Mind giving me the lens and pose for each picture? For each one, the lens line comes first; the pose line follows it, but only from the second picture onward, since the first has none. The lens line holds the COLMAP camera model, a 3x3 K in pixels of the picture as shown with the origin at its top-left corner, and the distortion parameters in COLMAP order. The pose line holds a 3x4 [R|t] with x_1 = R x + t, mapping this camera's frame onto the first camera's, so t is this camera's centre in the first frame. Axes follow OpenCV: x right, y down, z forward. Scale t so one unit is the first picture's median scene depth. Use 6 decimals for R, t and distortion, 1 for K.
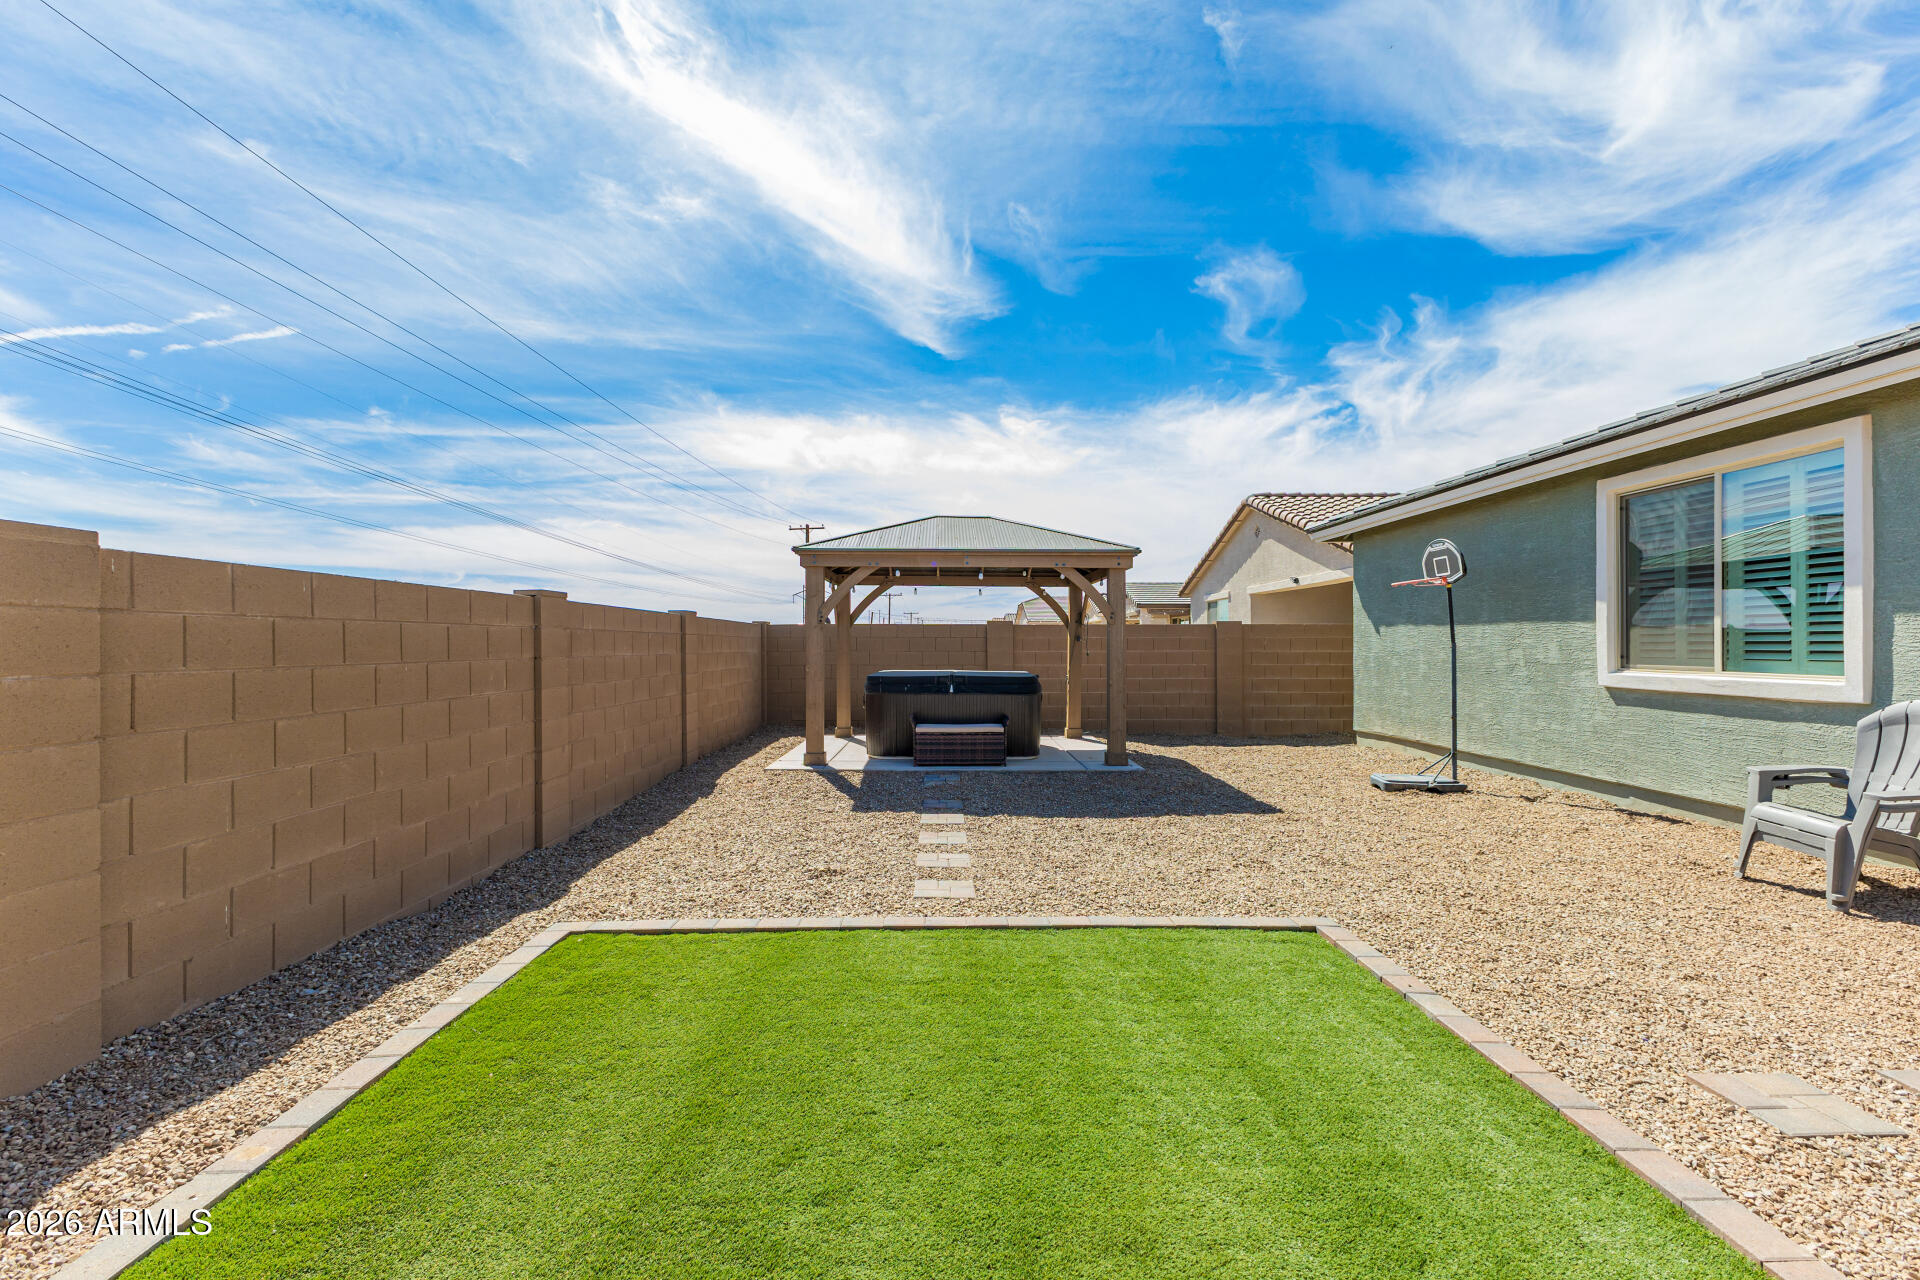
lens RADIAL K [[858.6, 0, 960.0], [0, 858.6, 640.0], [0, 0, 1]] dist [0.001493, 0.000175]
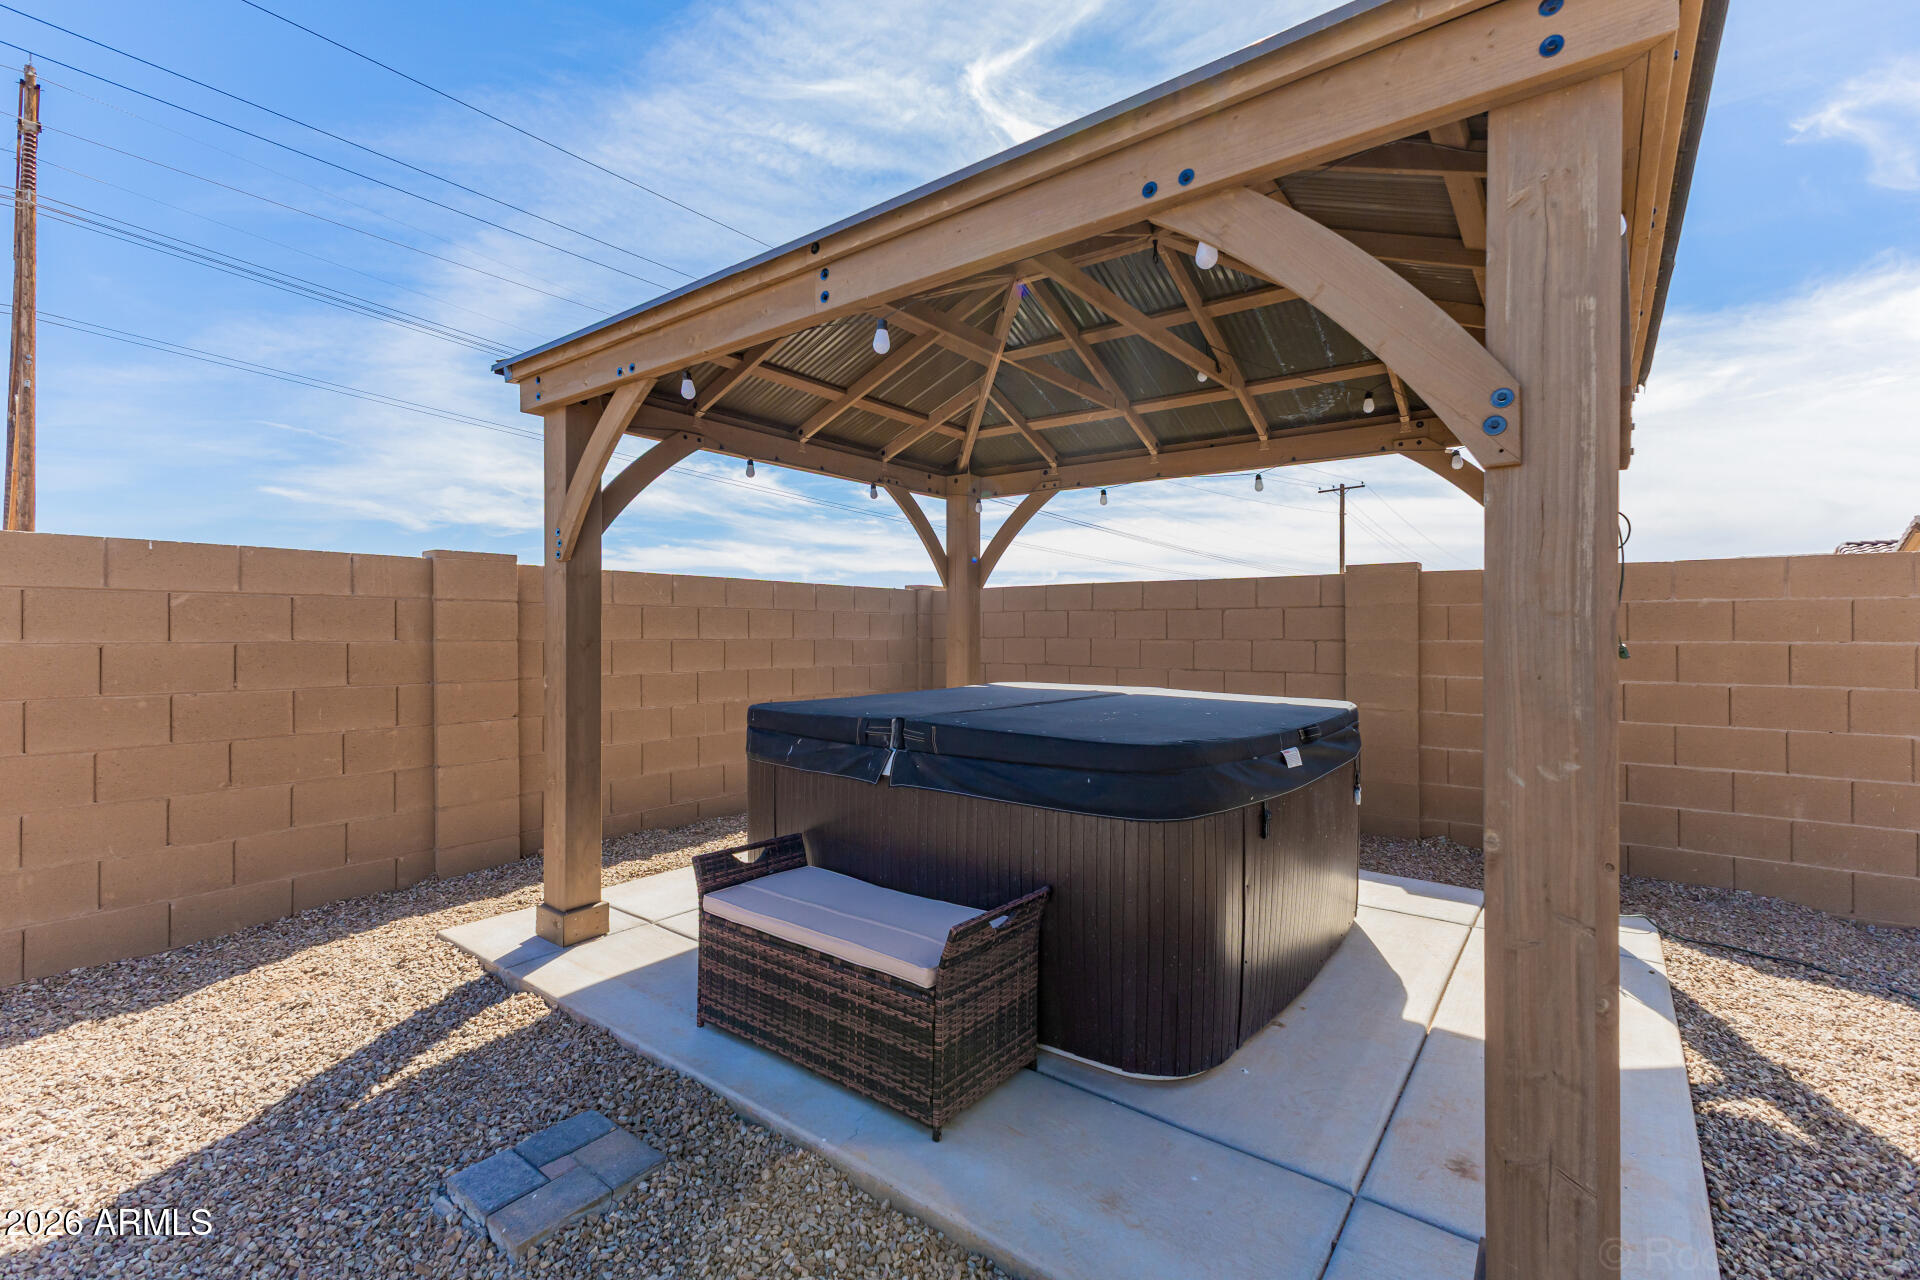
lens RADIAL K [[858.6, 0, 960.0], [0, 858.6, 640.0], [0, 0, 1]] dist [0.001493, 0.000175]
pose [[0.790347, 0.003806, -0.612648, 0.150378], [0.002548, 0.999952, 0.009498, 0.009461], [0.612655, -0.009068, 0.790299, 0.624580]]
